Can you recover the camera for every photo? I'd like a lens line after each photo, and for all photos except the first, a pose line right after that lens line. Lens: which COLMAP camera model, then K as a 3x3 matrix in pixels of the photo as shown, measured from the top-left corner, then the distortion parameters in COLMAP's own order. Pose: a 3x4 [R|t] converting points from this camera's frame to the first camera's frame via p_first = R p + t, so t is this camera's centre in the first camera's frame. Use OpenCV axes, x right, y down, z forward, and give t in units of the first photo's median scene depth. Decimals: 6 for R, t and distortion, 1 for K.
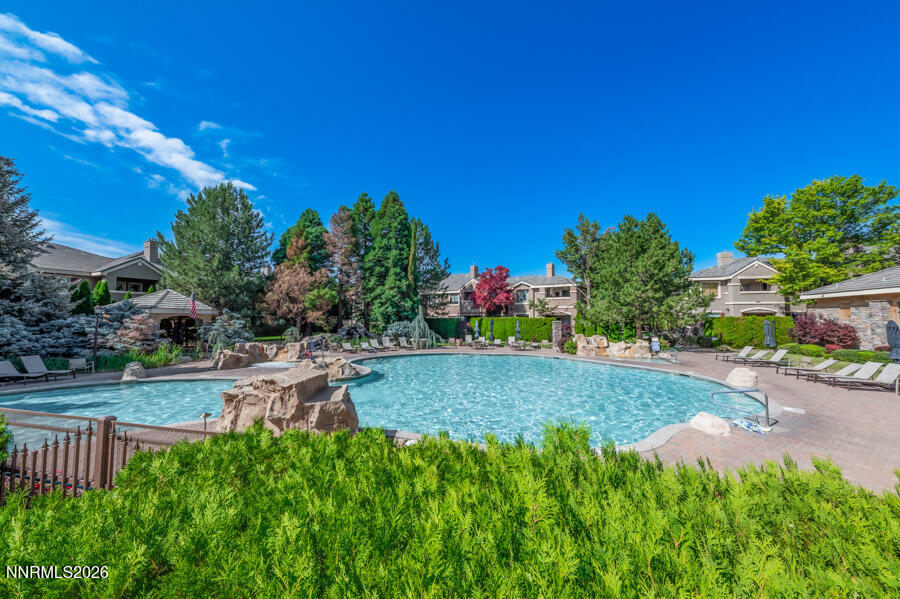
lens RADIAL K [[313.2, 0, 450.0], [0, 313.2, 299.5], [0, 0, 1]] dist [0.001779, -0.000084]
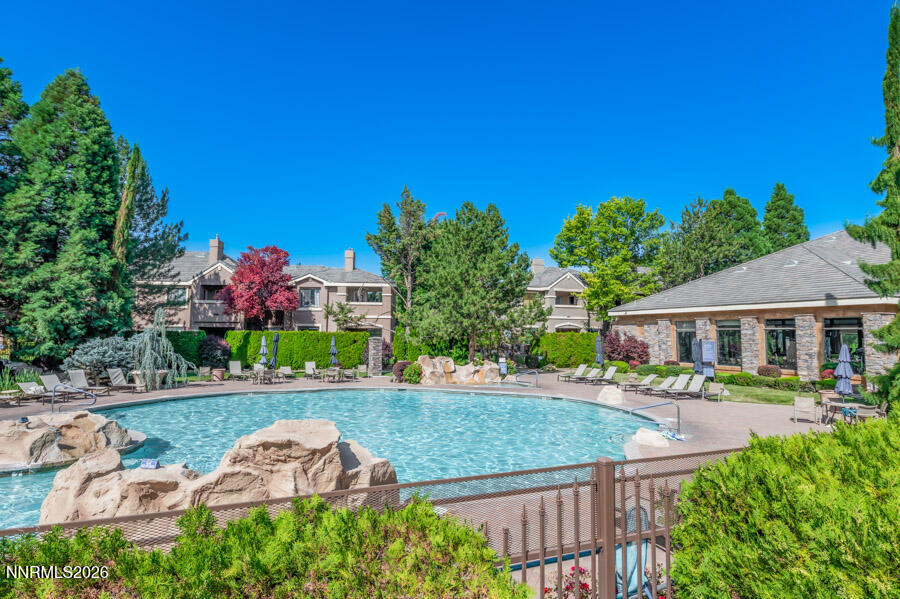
lens RADIAL K [[502.9, 0, 450.0], [0, 502.9, 299.5], [0, 0, 1]] dist [0.004020, 0.000453]
pose [[0.803442, 0.046332, 0.593577, -0.184594], [-0.043786, 0.998866, -0.018701, -0.000374], [-0.593770, -0.010965, 0.804560, 0.014520]]
